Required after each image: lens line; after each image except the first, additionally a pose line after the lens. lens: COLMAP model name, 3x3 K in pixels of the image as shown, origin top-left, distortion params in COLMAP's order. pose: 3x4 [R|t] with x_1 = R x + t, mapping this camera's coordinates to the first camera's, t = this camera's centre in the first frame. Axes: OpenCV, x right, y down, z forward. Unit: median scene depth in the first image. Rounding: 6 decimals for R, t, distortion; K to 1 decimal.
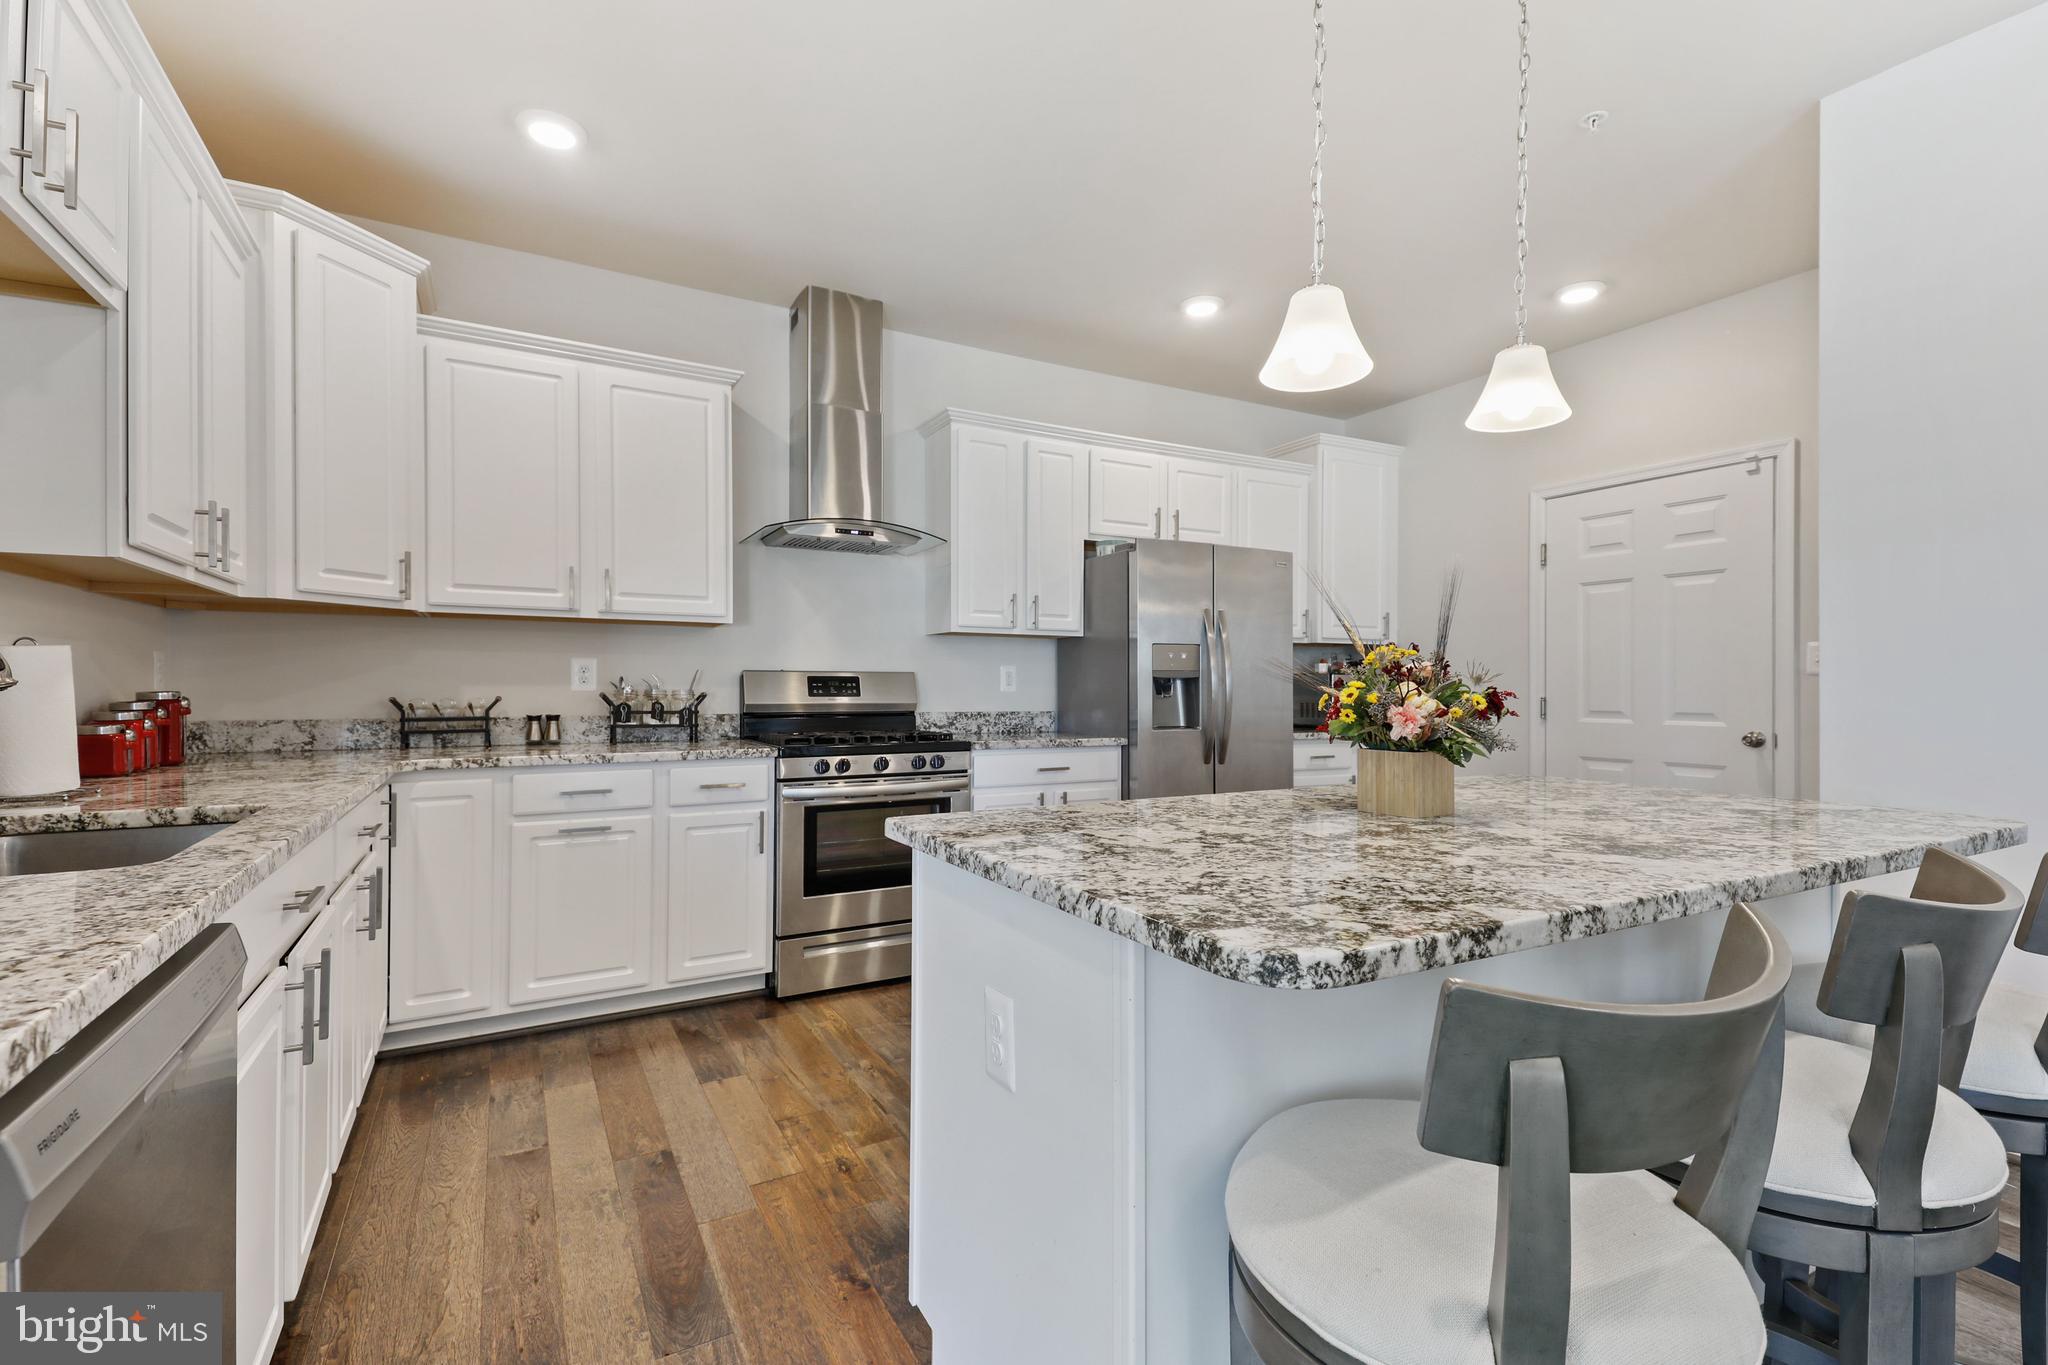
lens RADIAL K [[916.8, 0, 1023.2], [0, 916.8, 685.3], [0, 0, 1]] dist [0.041638, -0.009797]
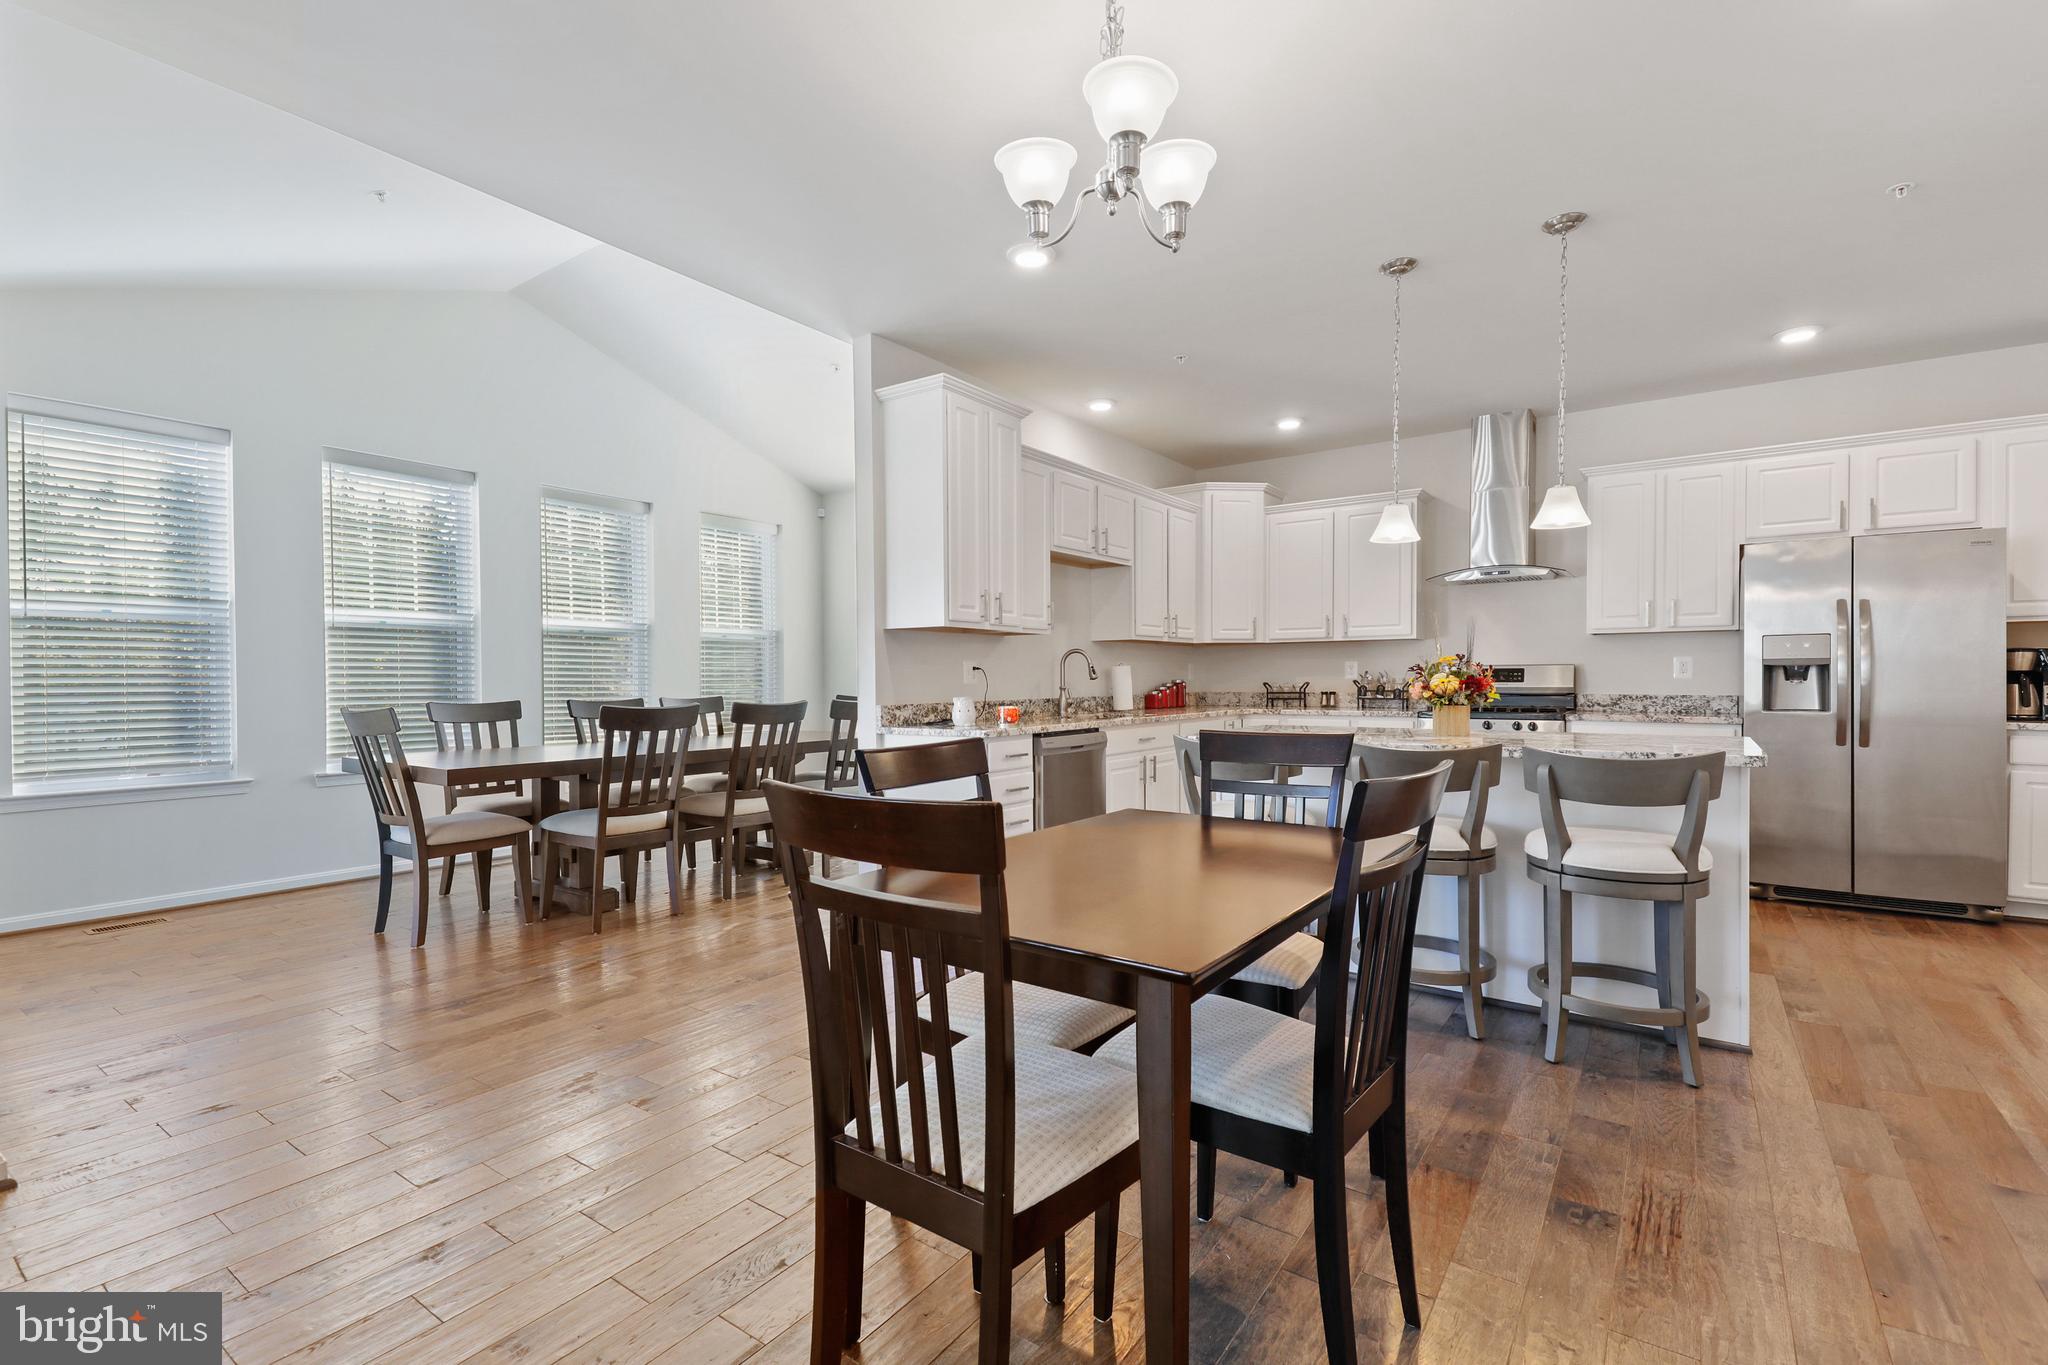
lens RADIAL K [[916.8, 0, 1012.7], [0, 916.8, 684.6], [0, 0, 1]] dist [0.041638, -0.009797]
pose [[0.425788, 0.001937, -0.904821, 0.868815], [0.007281, 0.999958, 0.005568, 0.002280], [0.904794, -0.008959, 0.425756, -0.375014]]
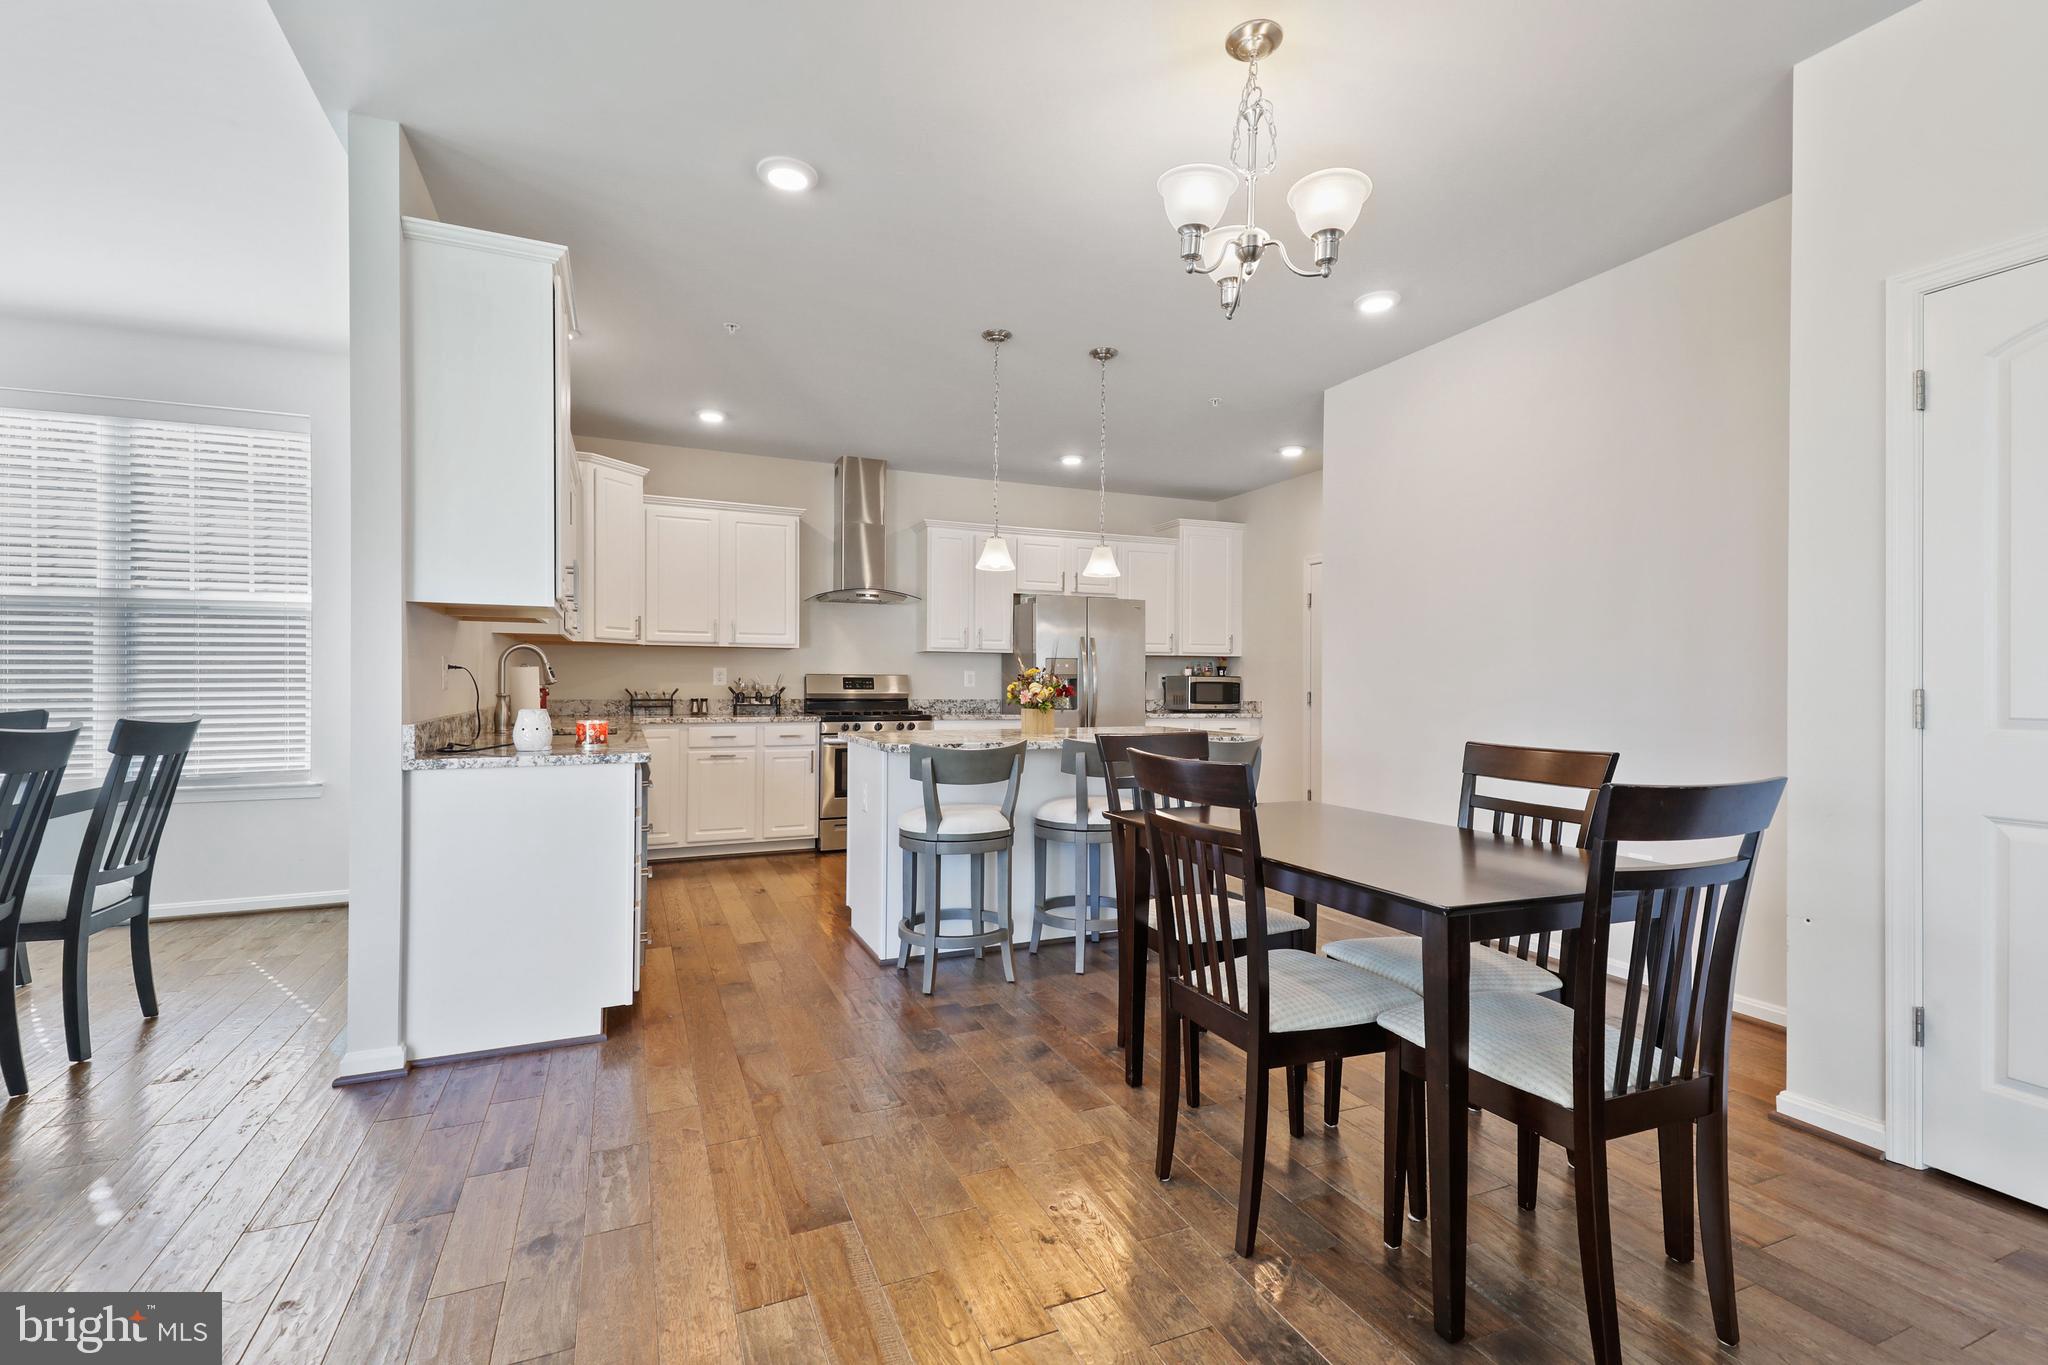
lens RADIAL K [[916.8, 0, 1033.0], [0, 916.8, 684.5], [0, 0, 1]] dist [0.041638, -0.009797]
pose [[0.995799, 0.002689, -0.091529, 0.294617], [-0.002545, 0.999995, 0.001692, -0.000543], [0.091533, -0.001452, 0.995801, -0.724232]]
